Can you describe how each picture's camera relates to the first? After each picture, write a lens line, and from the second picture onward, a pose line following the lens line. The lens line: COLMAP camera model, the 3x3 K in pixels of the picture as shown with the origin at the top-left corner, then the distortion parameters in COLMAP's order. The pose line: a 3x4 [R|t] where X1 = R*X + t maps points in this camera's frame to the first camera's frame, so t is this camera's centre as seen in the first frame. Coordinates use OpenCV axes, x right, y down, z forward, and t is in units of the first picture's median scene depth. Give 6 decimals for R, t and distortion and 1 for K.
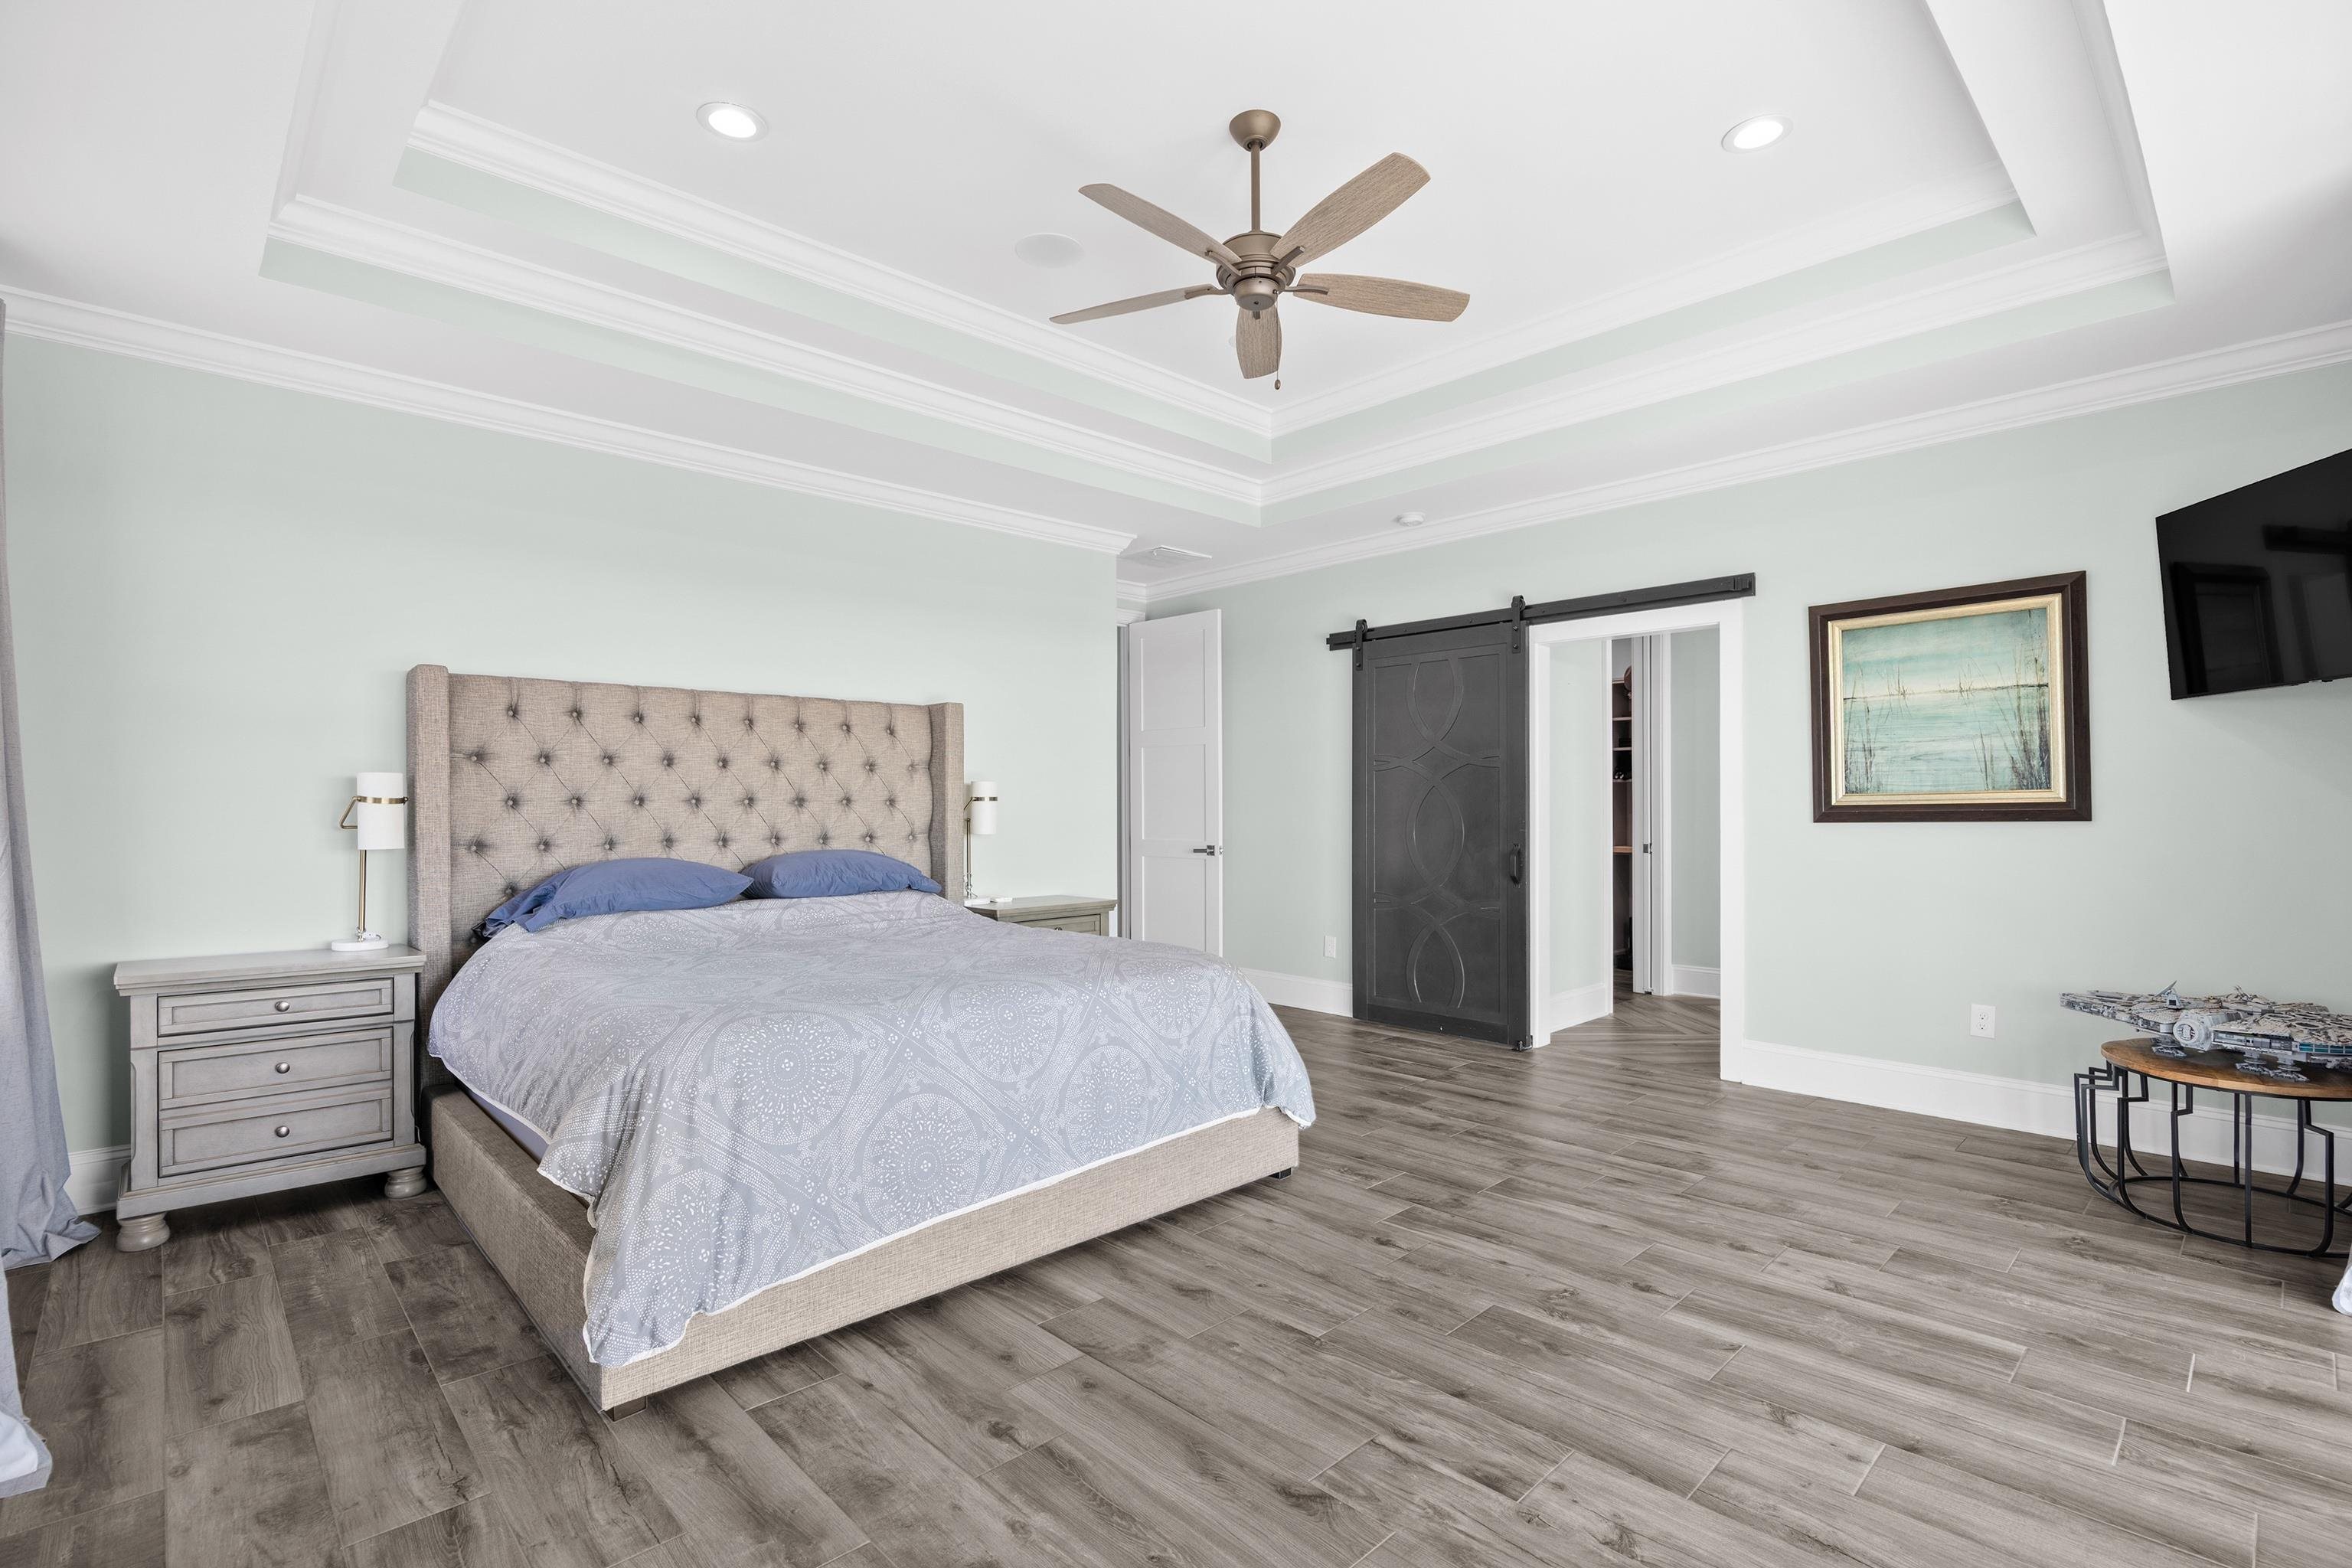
lens RADIAL K [[1069.0, 0, 1176.0], [0, 1069.0, 784.0], [0, 0, 1]] dist [-0.017657, 0.001199]
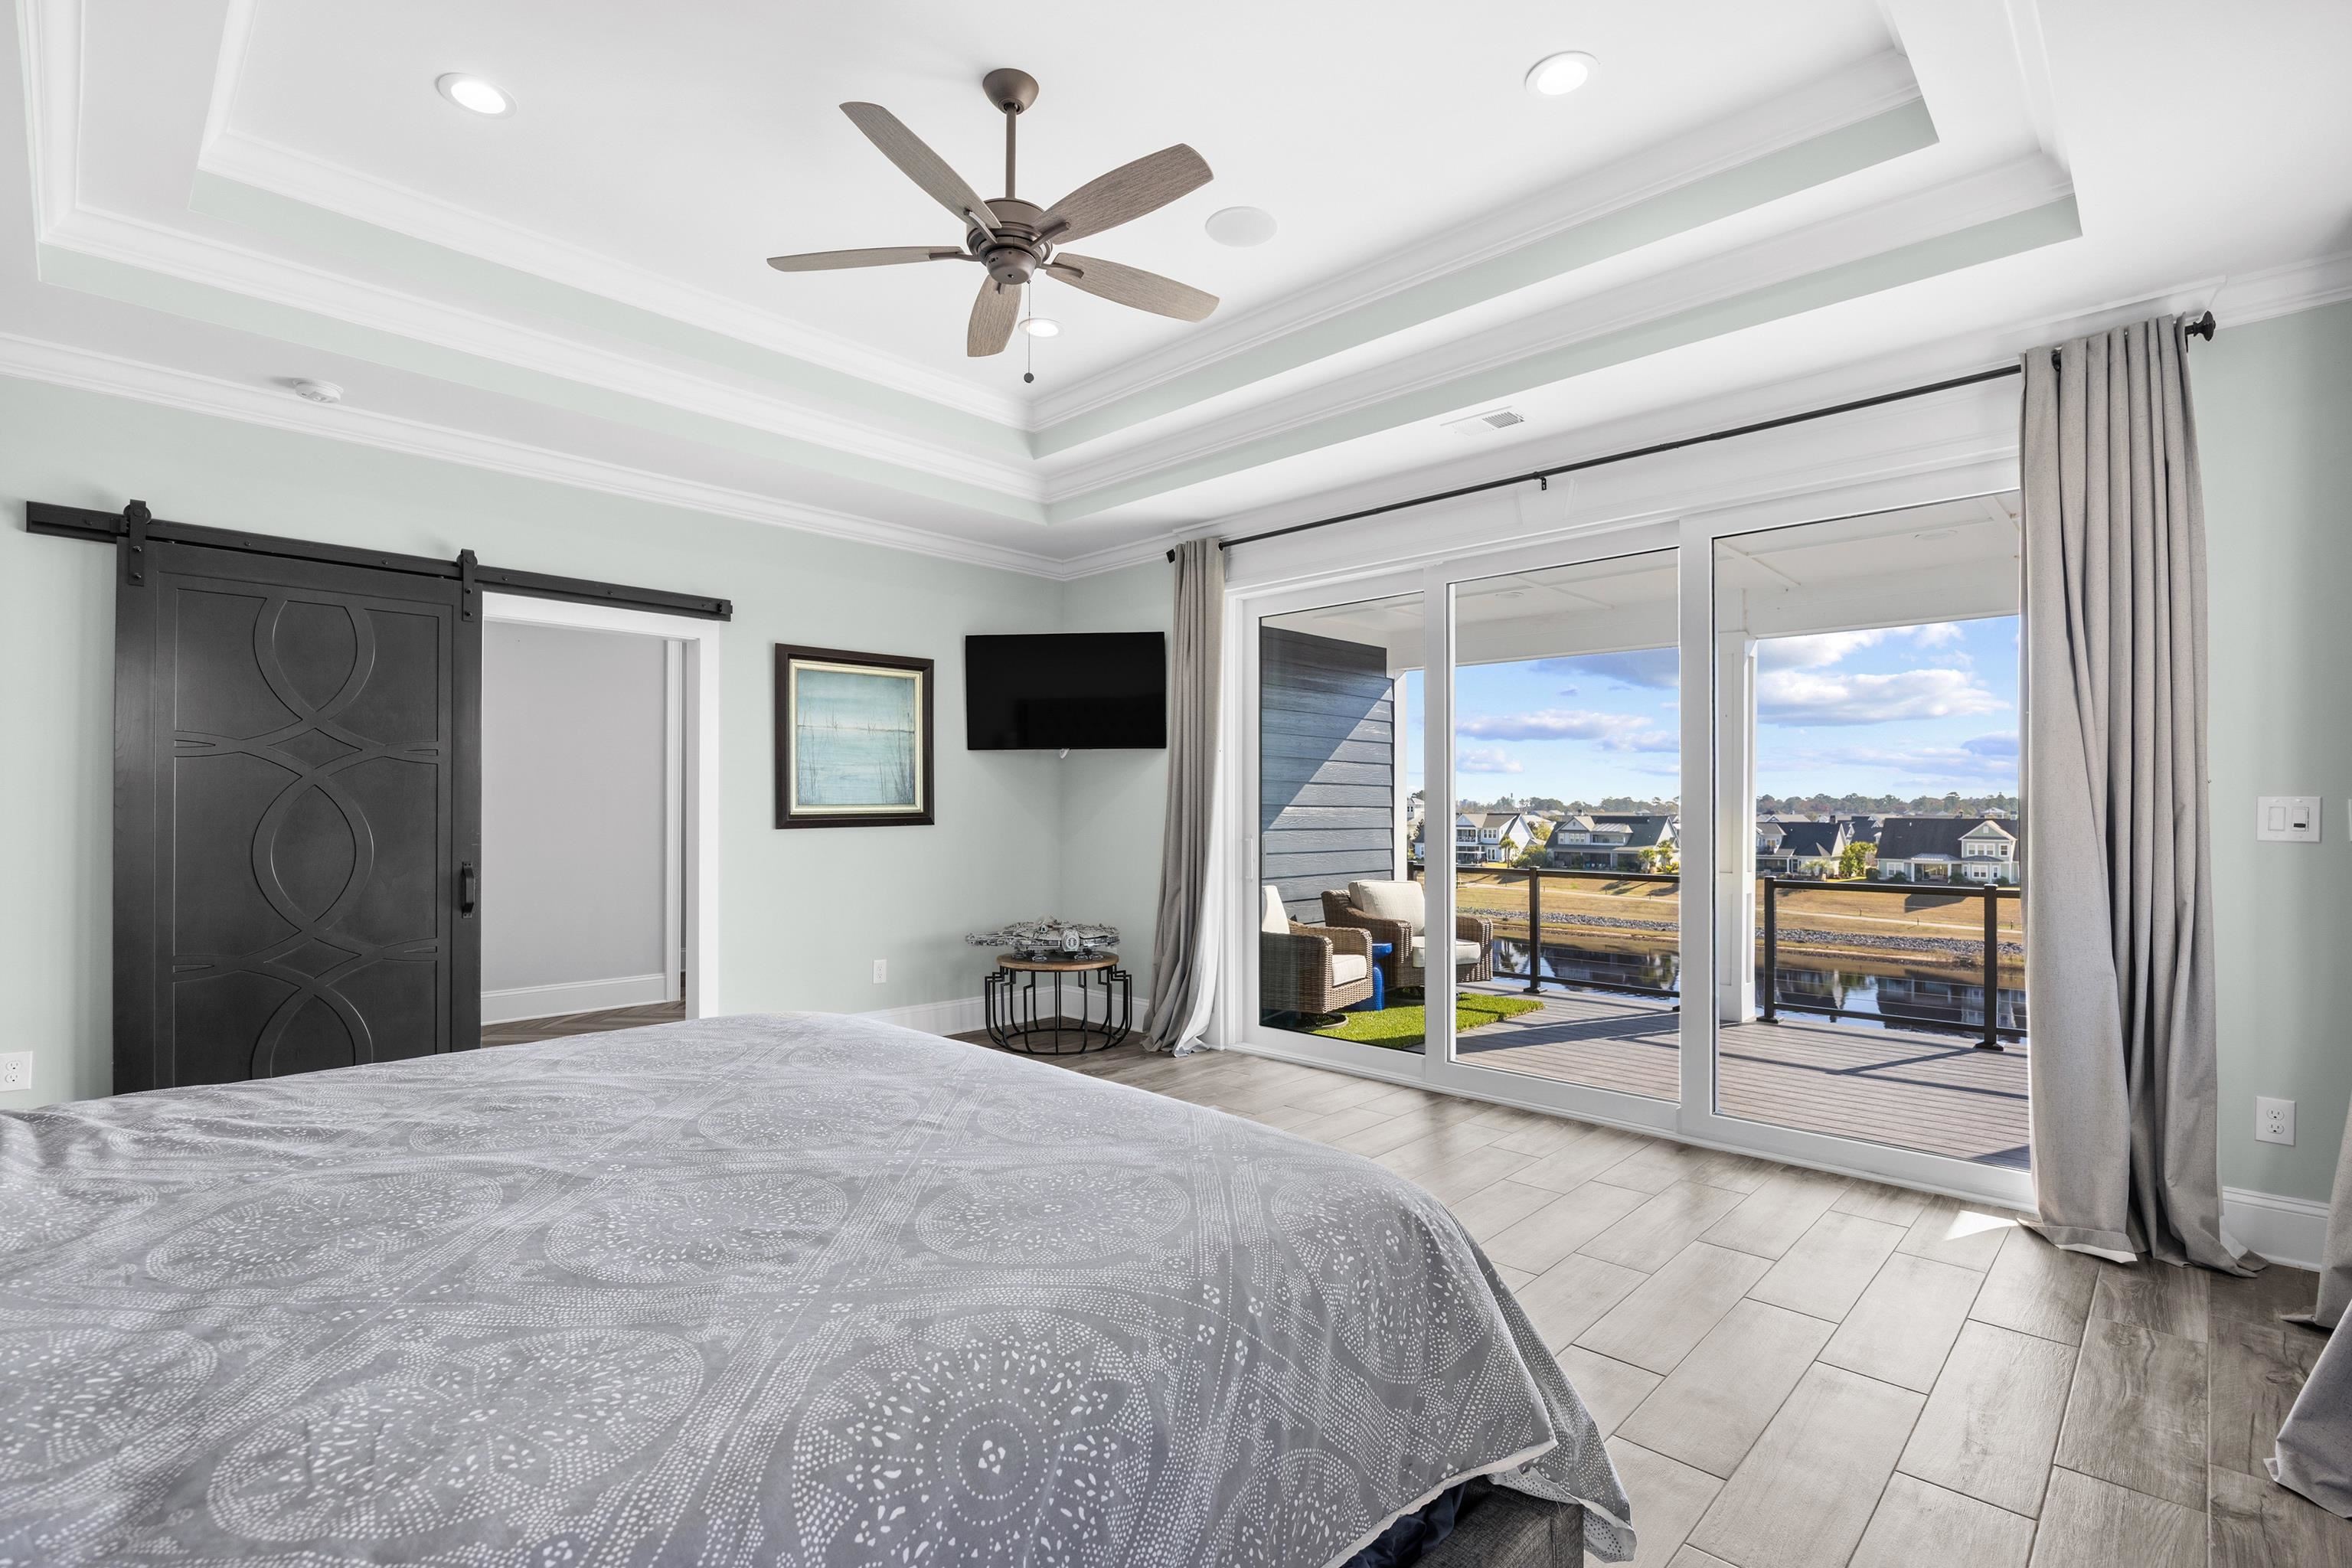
lens RADIAL K [[1069.0, 0, 1176.0], [0, 1069.0, 784.0], [0, 0, 1]] dist [-0.017657, 0.001199]
pose [[-0.033931, 0.026352, 0.999077, -0.619063], [-0.022906, 0.999369, -0.027138, 0.009068], [-0.999162, -0.023806, -0.033306, 0.639699]]
